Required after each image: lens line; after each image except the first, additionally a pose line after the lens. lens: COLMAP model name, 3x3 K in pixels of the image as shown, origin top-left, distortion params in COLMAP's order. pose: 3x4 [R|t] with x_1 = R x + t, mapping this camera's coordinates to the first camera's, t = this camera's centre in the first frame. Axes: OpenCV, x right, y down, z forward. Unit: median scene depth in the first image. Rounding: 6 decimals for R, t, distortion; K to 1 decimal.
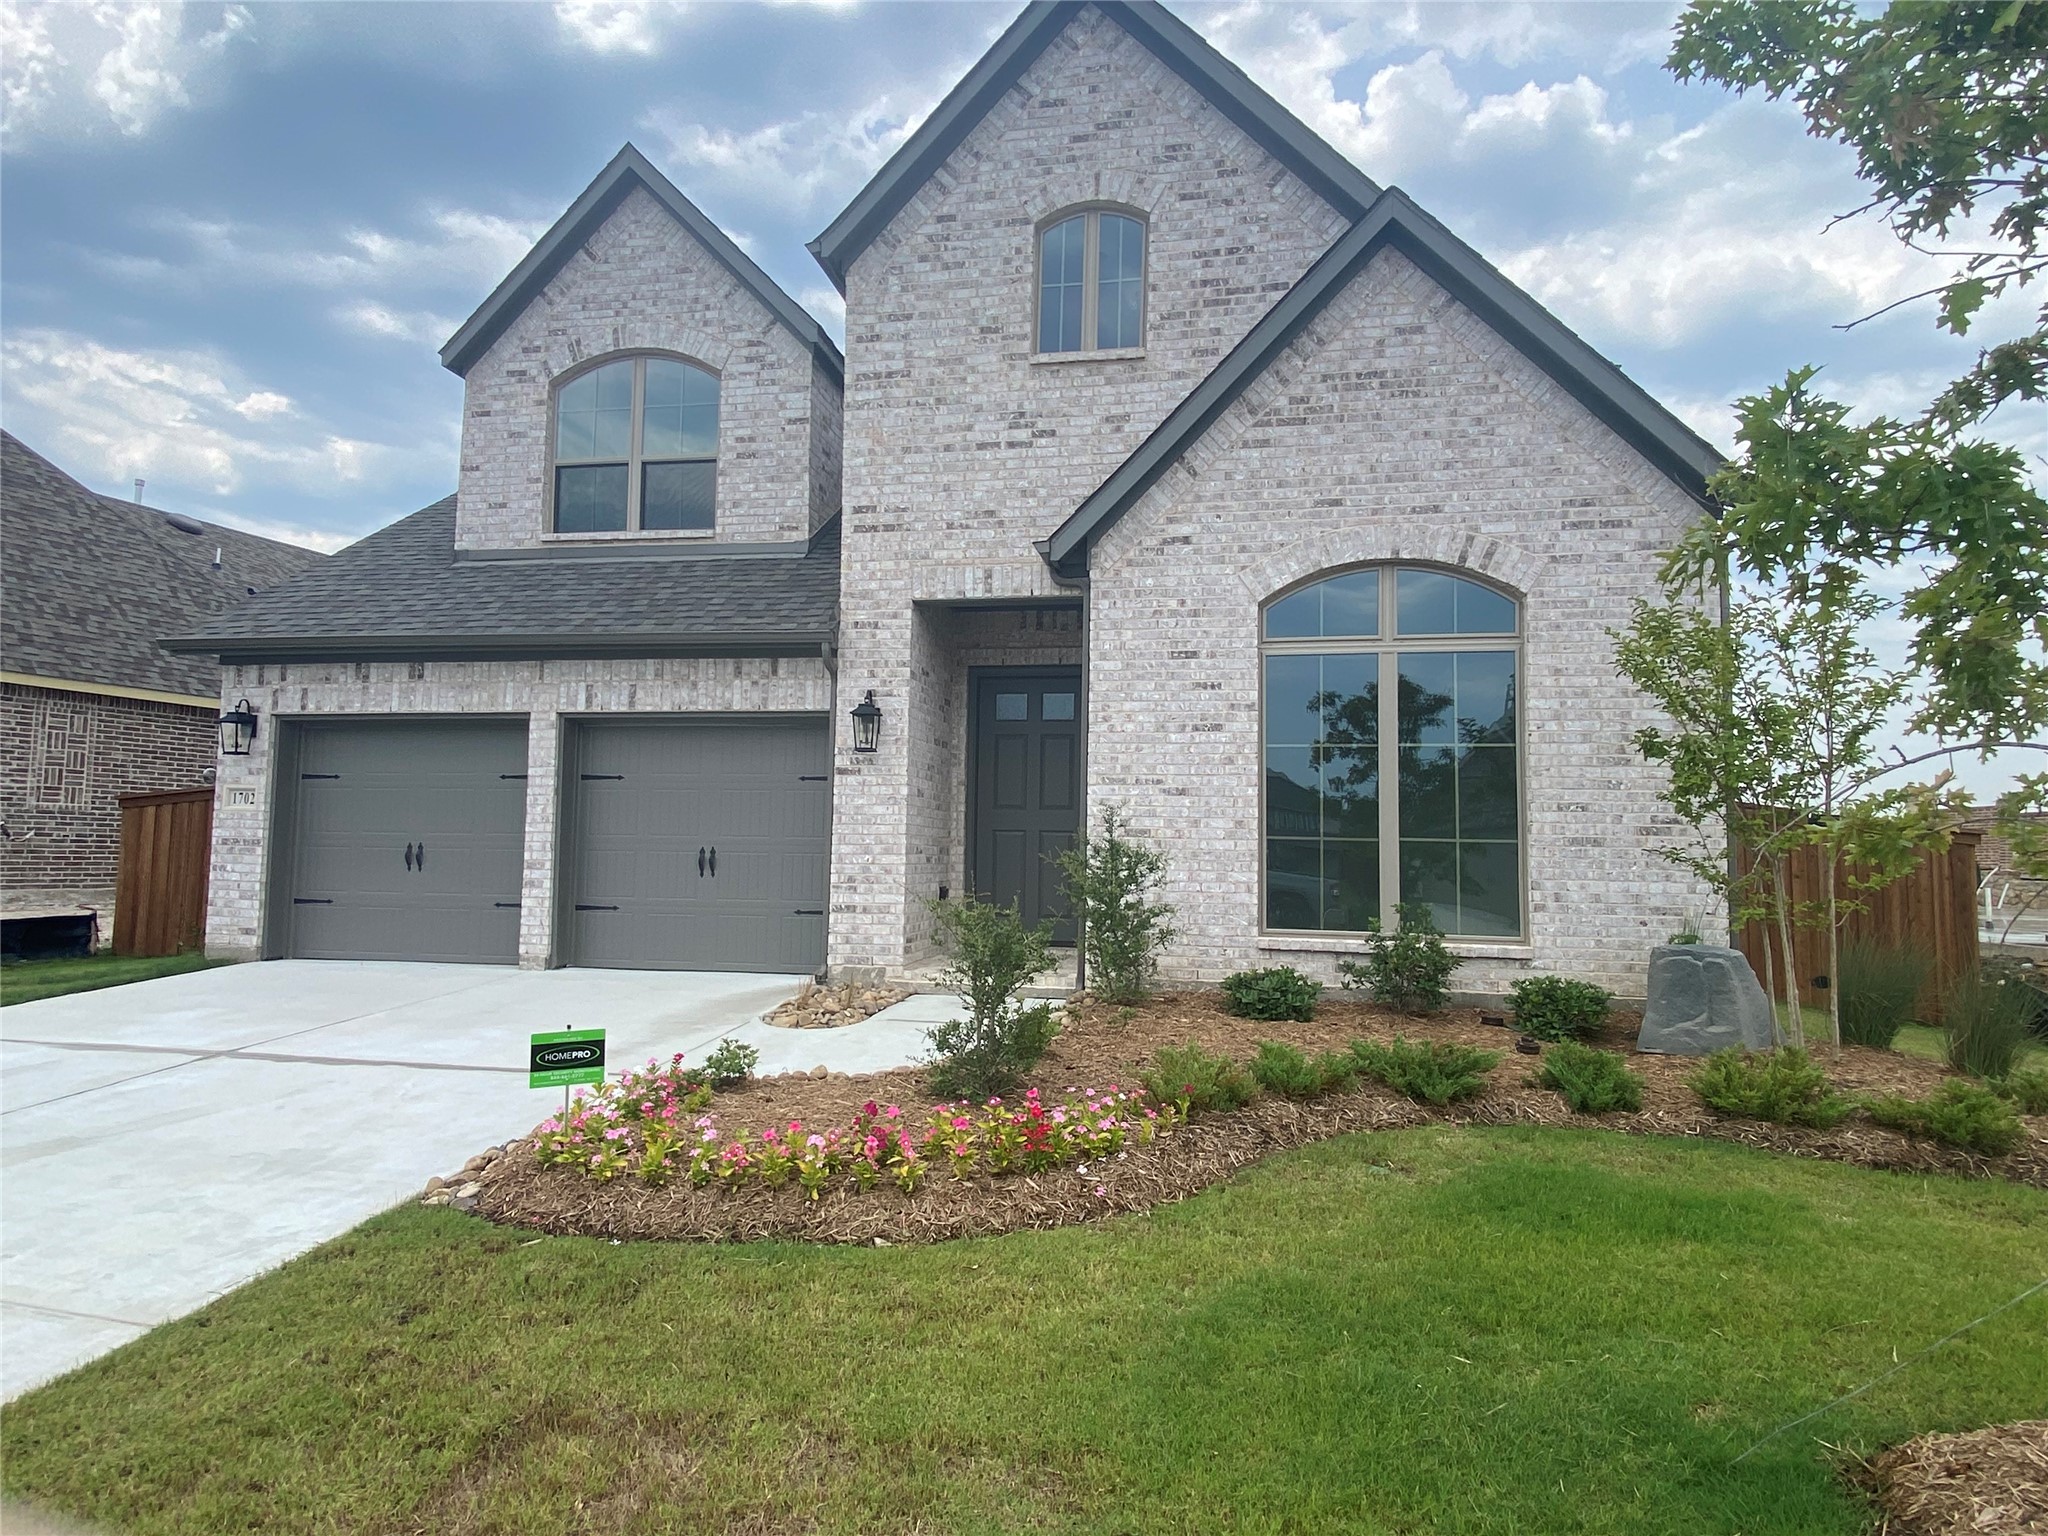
lens RADIAL K [[1125.9, 0, 1022.0], [0, 1125.9, 757.0], [0, 0, 1]] dist [0.030297, -0.001082]
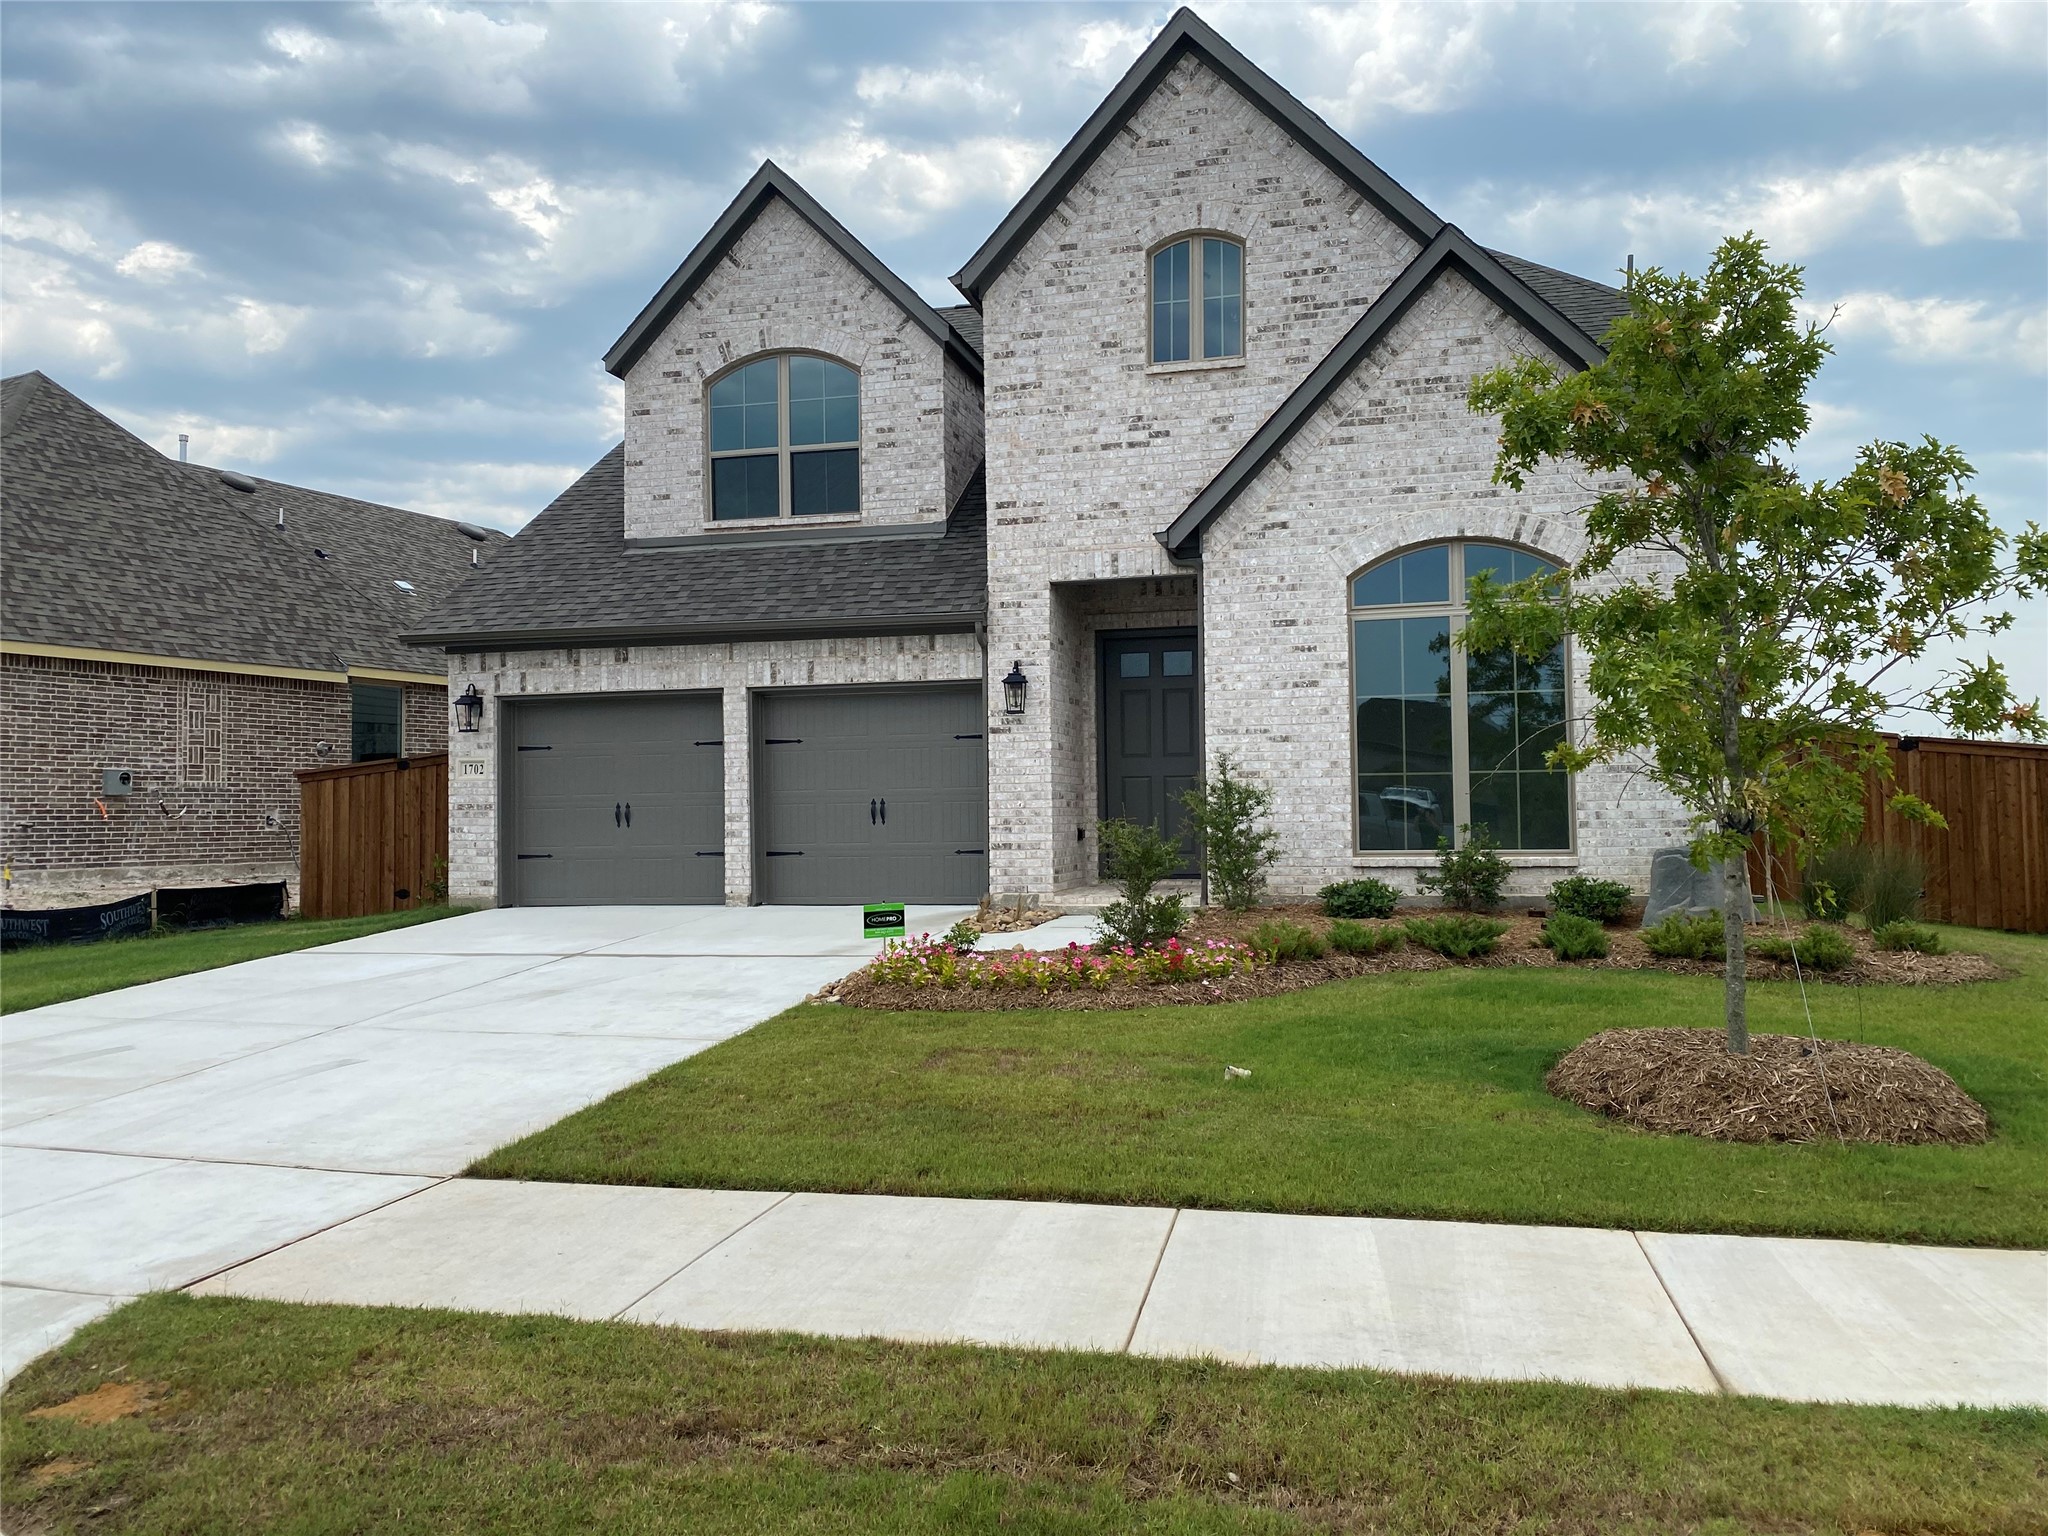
lens RADIAL K [[1637.9, 0, 1009.3], [0, 1637.9, 769.6], [0, 0, 1]] dist [0.050552, -0.042018]
pose [[0.997131, -0.031949, -0.068622, -0.029251], [0.035573, 0.998000, 0.052254, -0.035279], [0.066816, -0.054545, 0.996273, -0.704101]]
